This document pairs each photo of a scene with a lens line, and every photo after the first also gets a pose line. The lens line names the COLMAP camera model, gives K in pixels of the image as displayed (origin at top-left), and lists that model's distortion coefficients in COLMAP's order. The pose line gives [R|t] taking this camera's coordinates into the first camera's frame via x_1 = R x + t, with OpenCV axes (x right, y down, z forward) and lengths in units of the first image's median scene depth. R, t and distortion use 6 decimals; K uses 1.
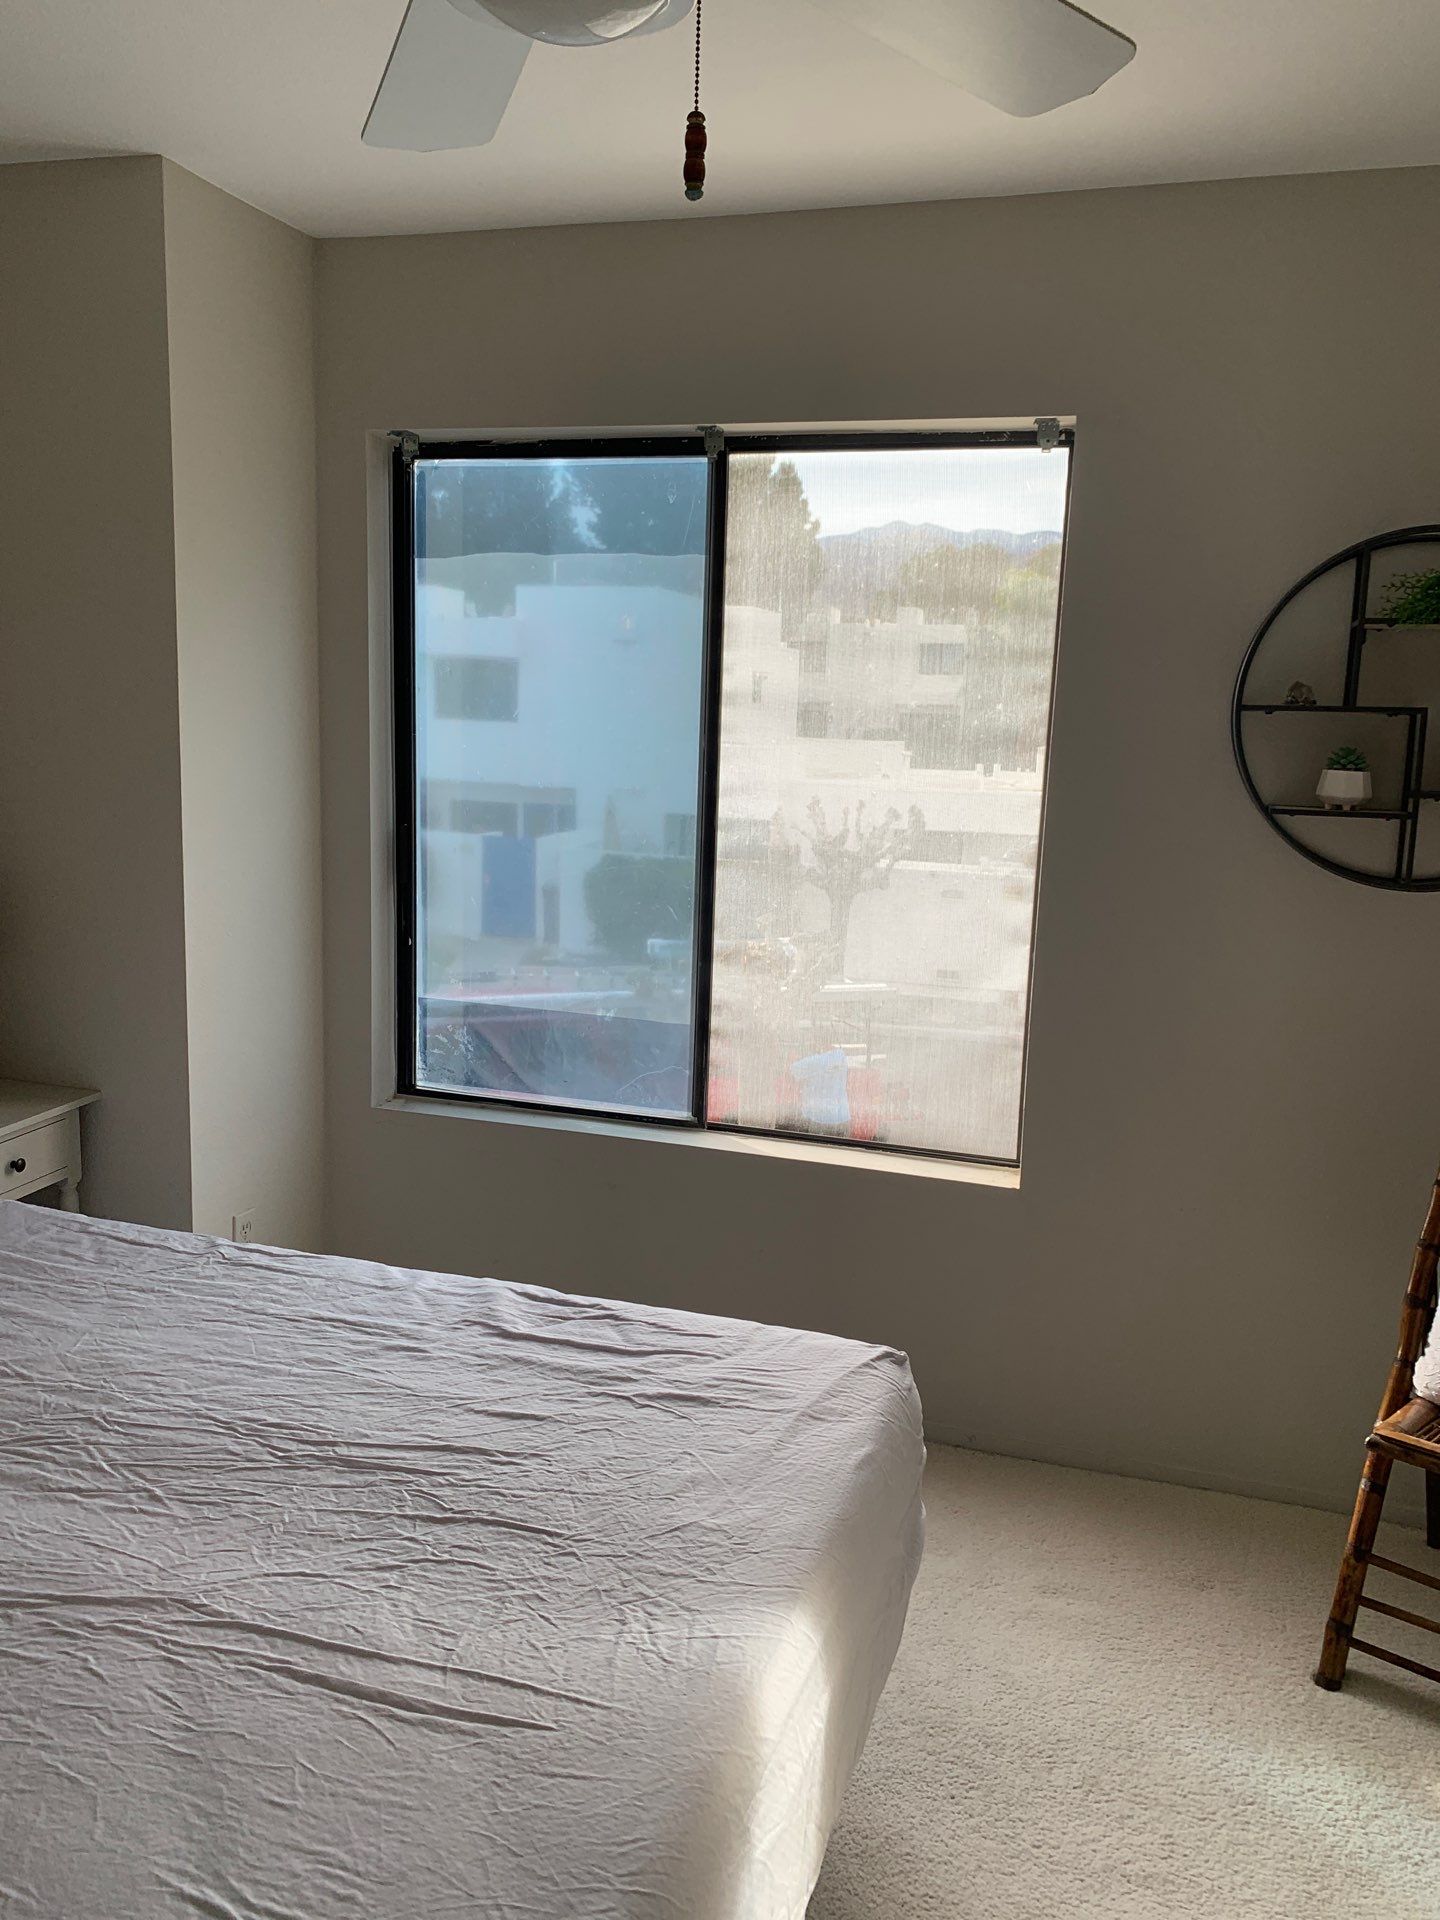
lens RADIAL K [[1487.5, 0, 720.0], [0, 1487.5, 960.0], [0, 0, 1]] dist [-0.006407, 0.043717]
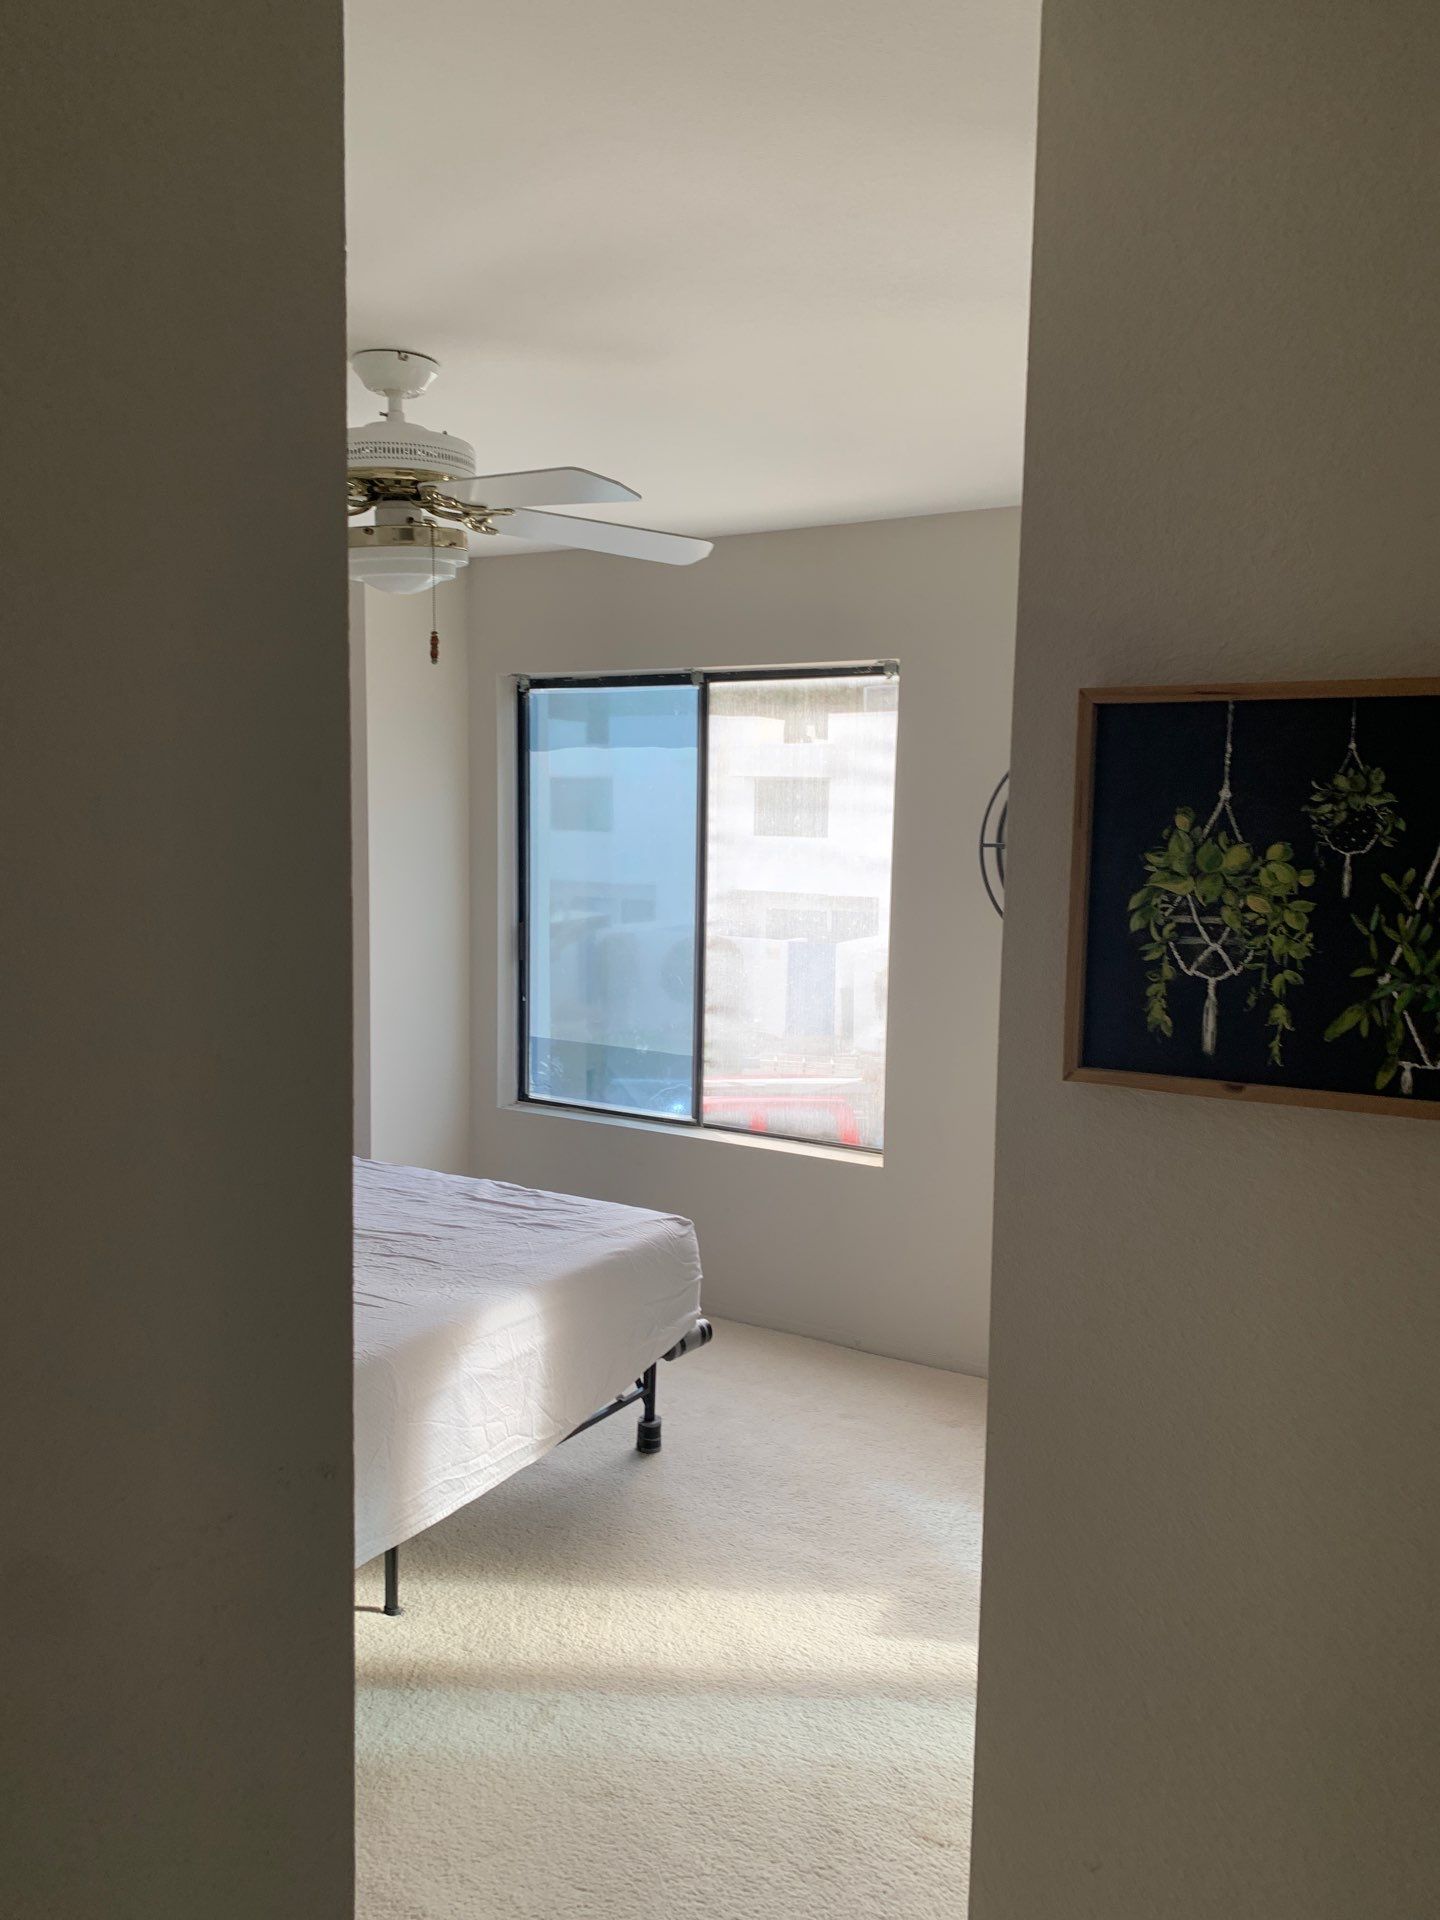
lens RADIAL K [[1489.0, 0, 723.4], [0, 1489.0, 947.6], [0, 0, 1]] dist [0.048344, -0.008687]
pose [[0.970981, 0.003573, -0.239129, 0.613407], [-0.023607, 0.996437, -0.080967, 0.092889], [0.237988, 0.084263, 0.967606, -0.743668]]
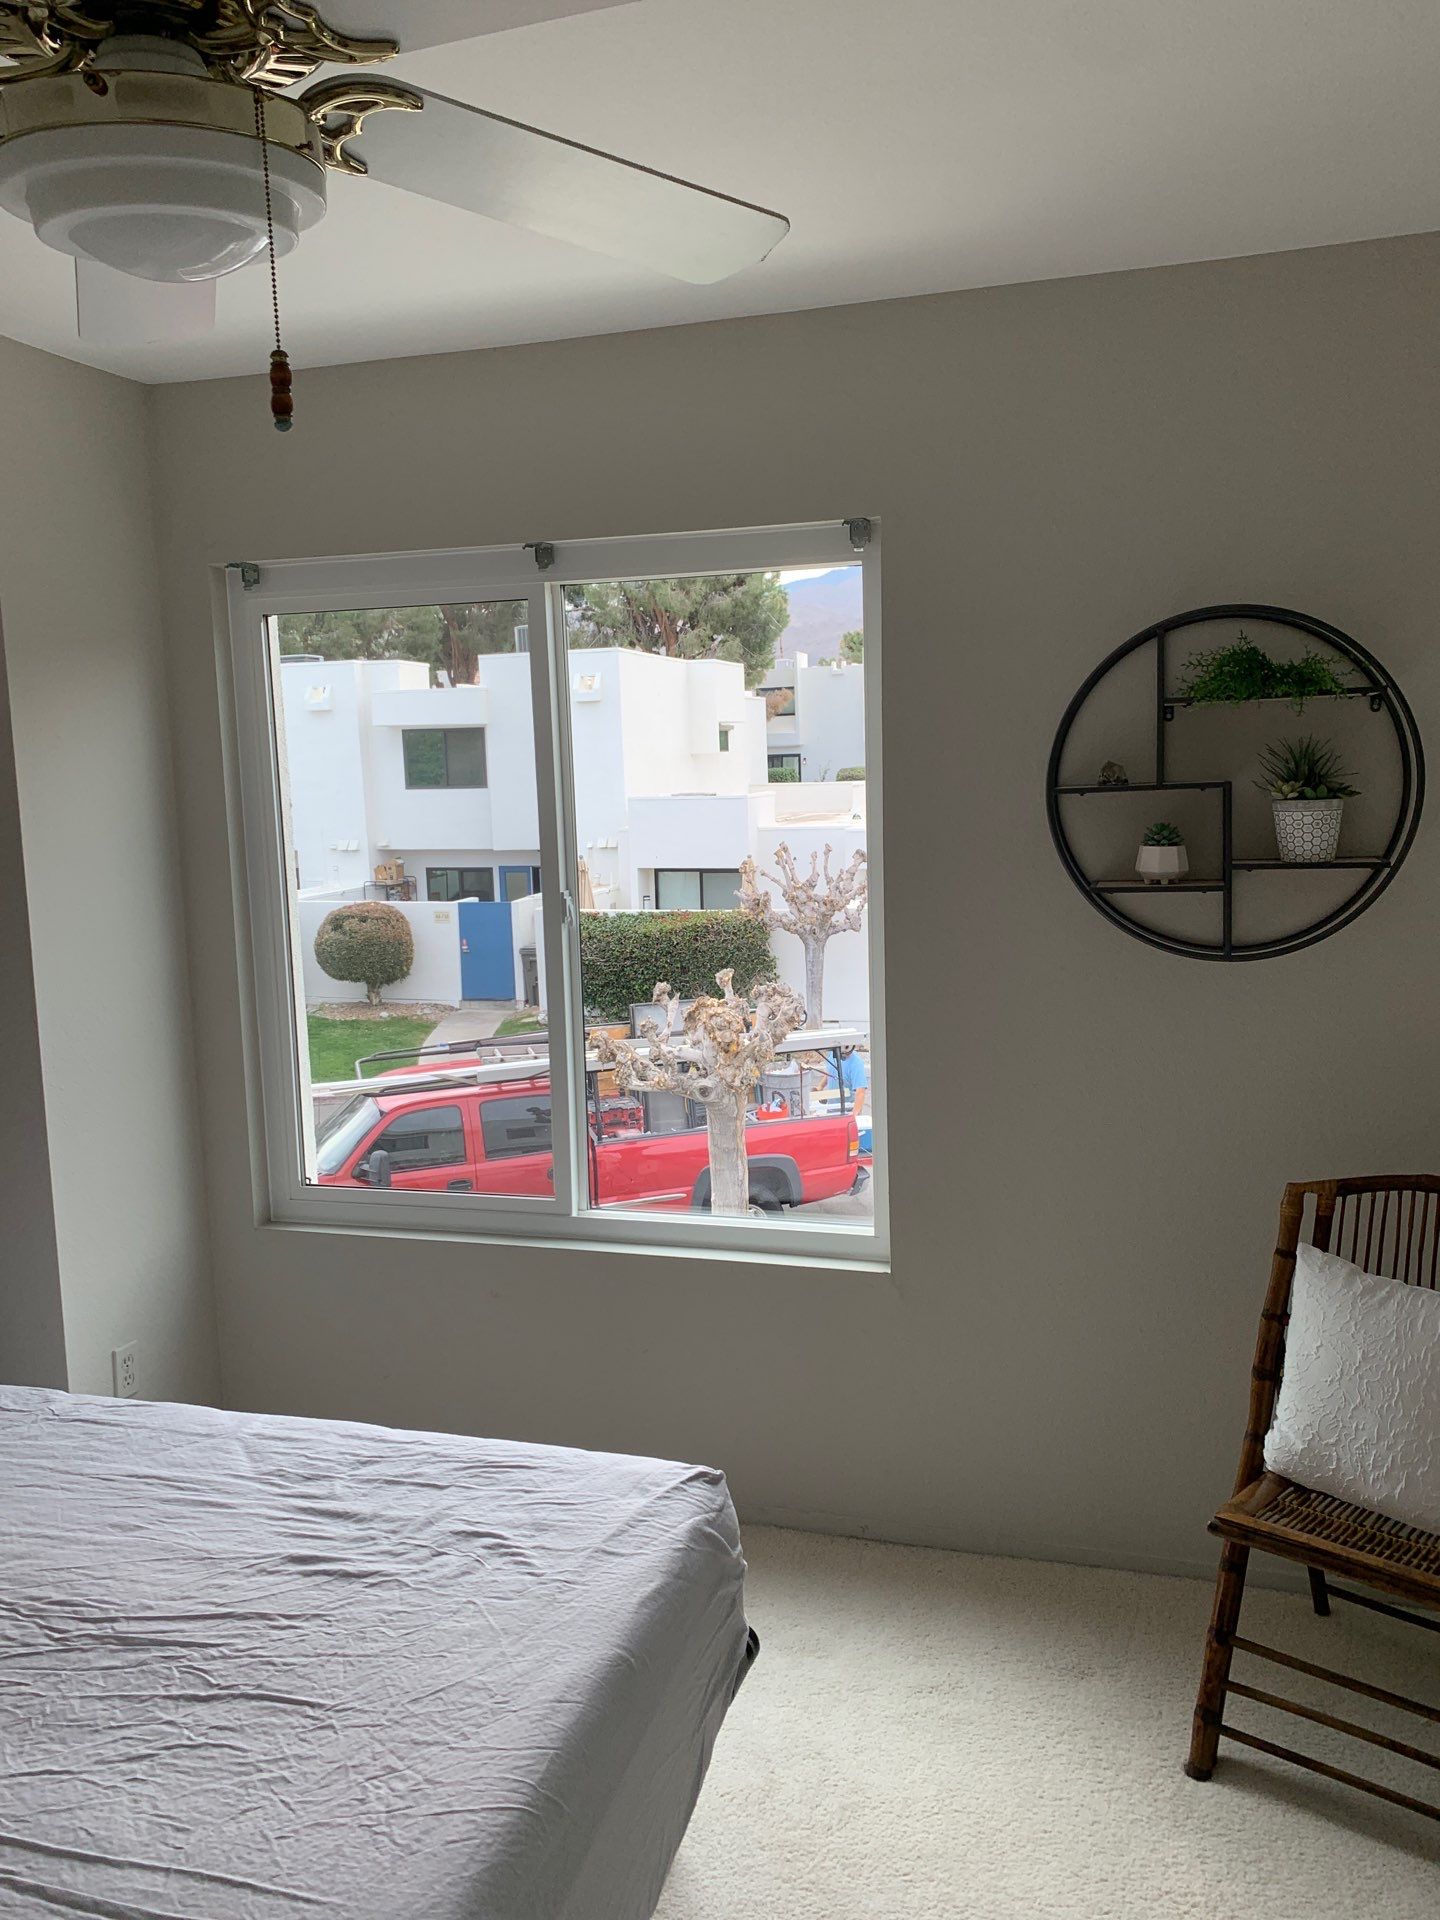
lens RADIAL K [[1489.0, 0, 723.4], [0, 1489.0, 947.6], [0, 0, 1]] dist [0.048344, -0.008687]
pose [[0.997966, -0.063372, 0.006878, 0.150014], [0.063590, 0.997240, -0.038336, -0.051248], [-0.004429, 0.038696, 0.999241, -0.024536]]
